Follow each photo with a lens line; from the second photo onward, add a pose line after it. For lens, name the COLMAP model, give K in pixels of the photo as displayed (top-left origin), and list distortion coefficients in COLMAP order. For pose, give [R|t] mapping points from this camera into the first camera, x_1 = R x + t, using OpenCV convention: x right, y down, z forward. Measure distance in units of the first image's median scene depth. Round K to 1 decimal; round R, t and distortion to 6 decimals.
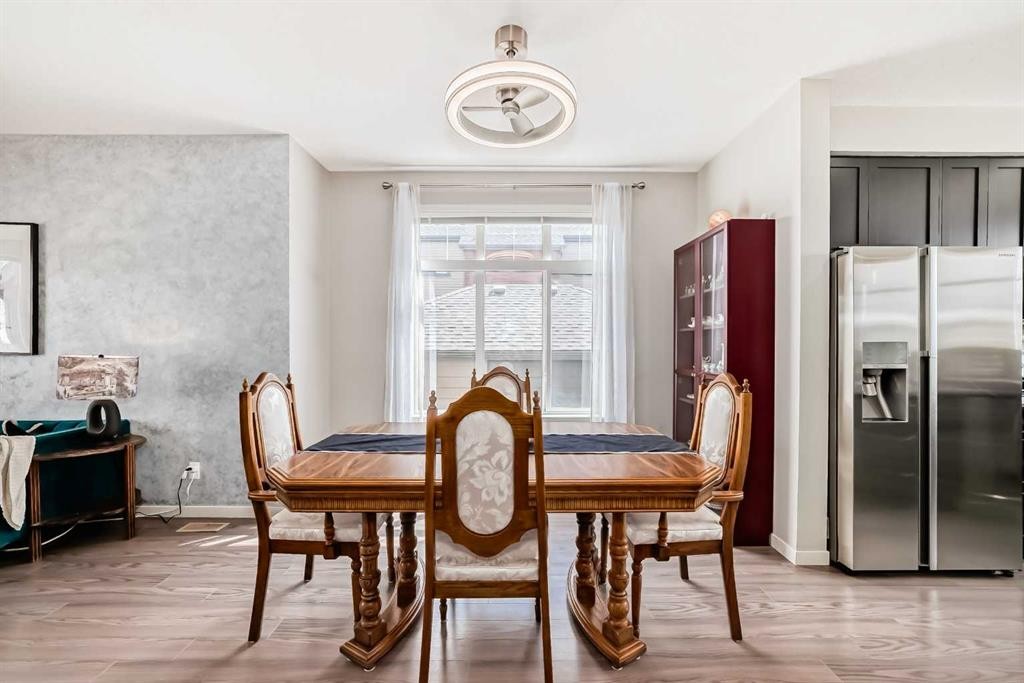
lens RADIAL K [[400.2, 0, 506.1], [0, 400.2, 346.3], [0, 0, 1]] dist [-0.020768, 0.008912]
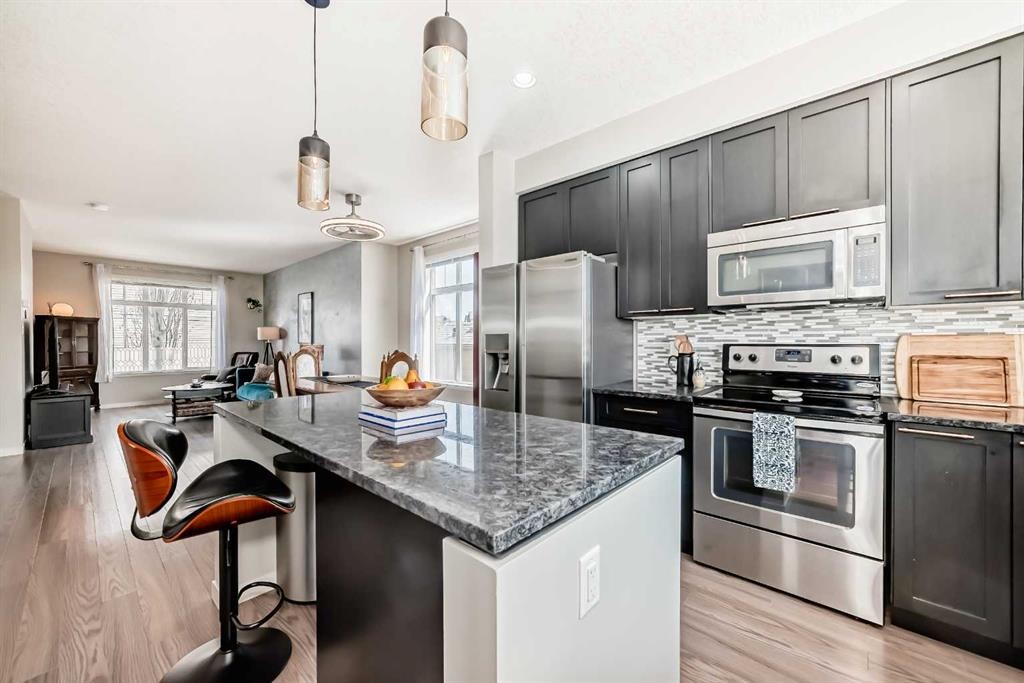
lens RADIAL K [[396.5, 0, 513.6], [0, 396.5, 345.4], [0, 0, 1]] dist [0.001562, 0.000360]
pose [[0.734795, 0.003956, -0.678277, 1.461018], [-0.002412, 0.999992, 0.003219, 0.019818], [0.678285, -0.000729, 0.734799, 0.007631]]
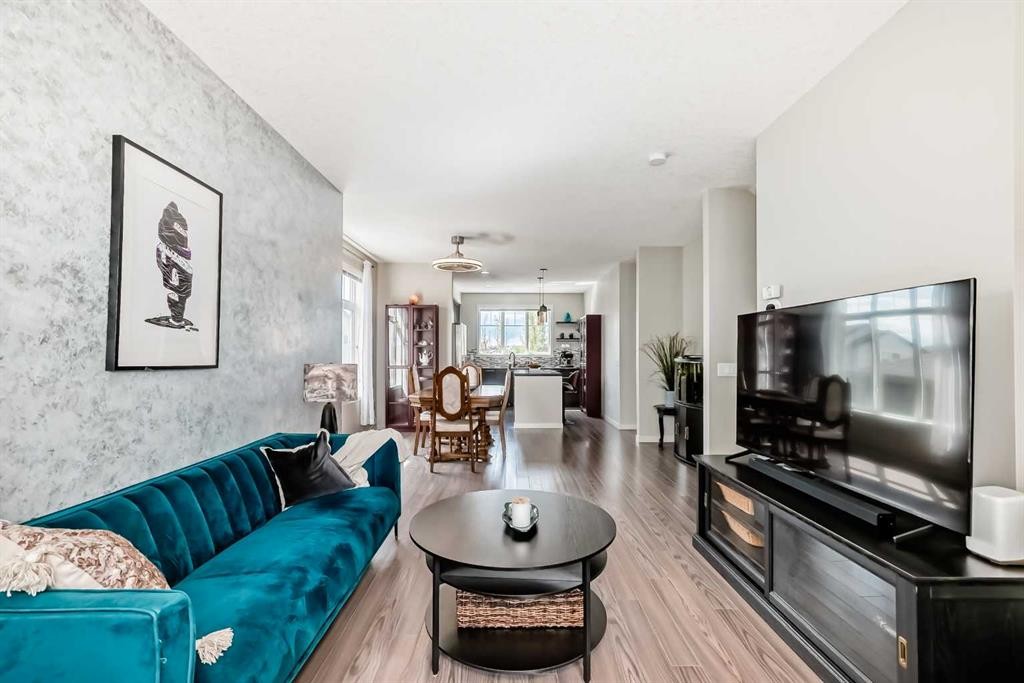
lens RADIAL K [[455.4, 0, 508.5], [0, 455.4, 343.3], [0, 0, 1]] dist [0.000931, 0.000704]
pose [[0.009260, 0.021557, 0.999725, -2.054391], [0.006577, 0.999745, -0.021619, -0.002414], [-0.999935, 0.006775, 0.009116, 0.442396]]
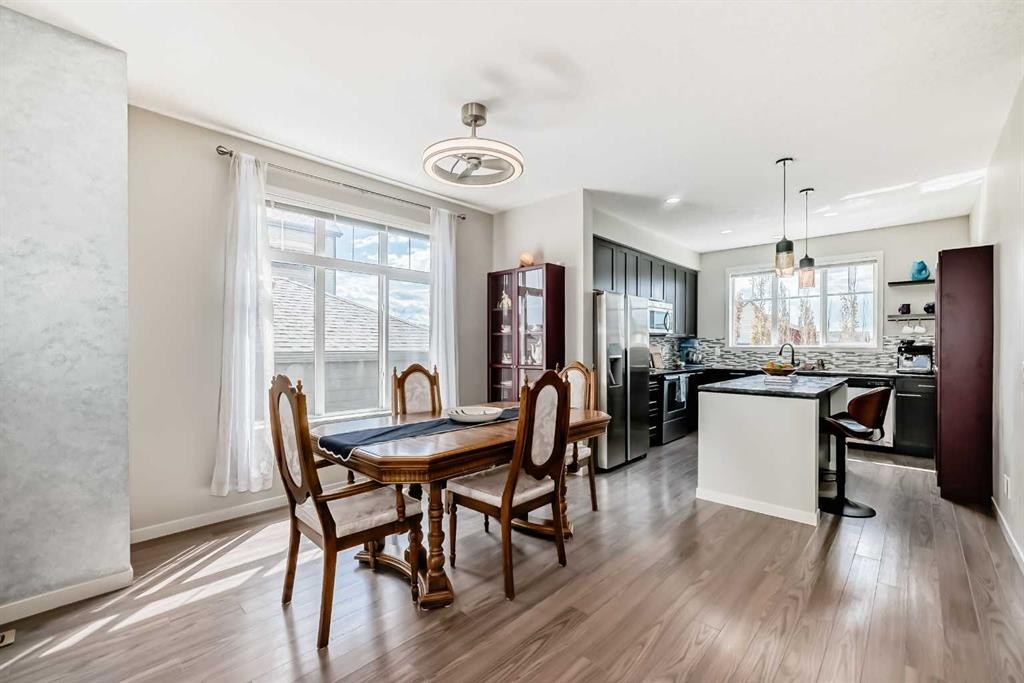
lens RADIAL K [[431.6, 0, 512.0], [0, 431.6, 341.5], [0, 0, 1]] dist [0.002304, 0.000609]
pose [[0.692543, 0.006385, 0.721349, -0.622957], [0.004393, 0.999905, -0.013068, 0.003549], [-0.721364, 0.012219, 0.692449, -0.044721]]
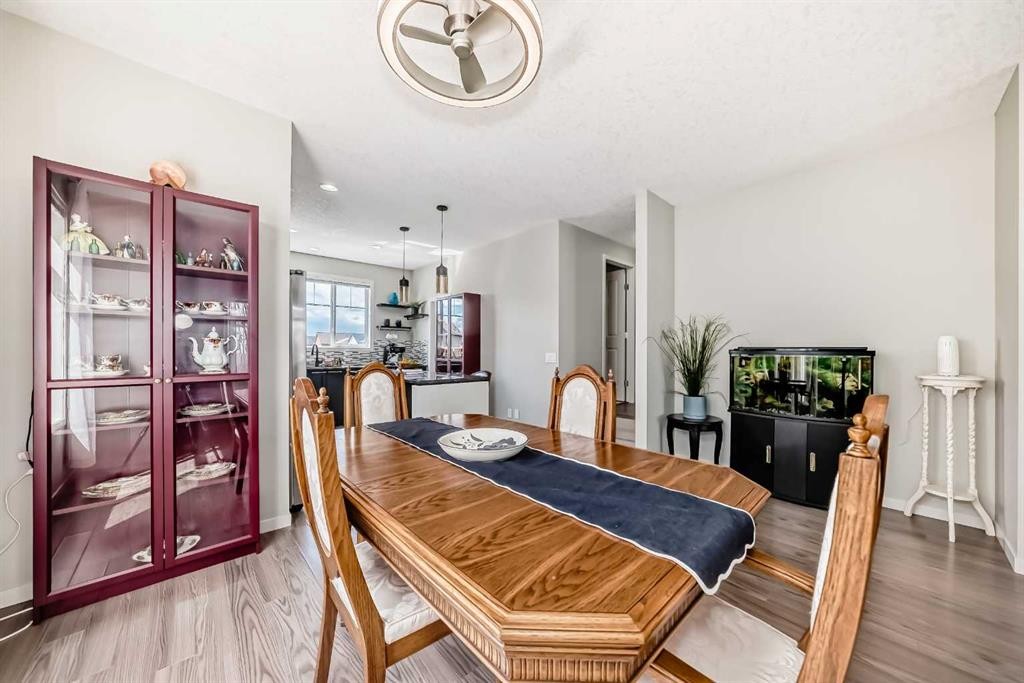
lens RADIAL K [[365.4, 0, 515.2], [0, 365.4, 350.0], [0, 0, 1]] dist [0.000741, 0.000024]
pose [[-0.677851, -0.000437, 0.735199, -0.425395], [0.002328, 0.999994, 0.002740, 0.019719], [-0.735196, 0.003569, -0.677846, 0.991828]]
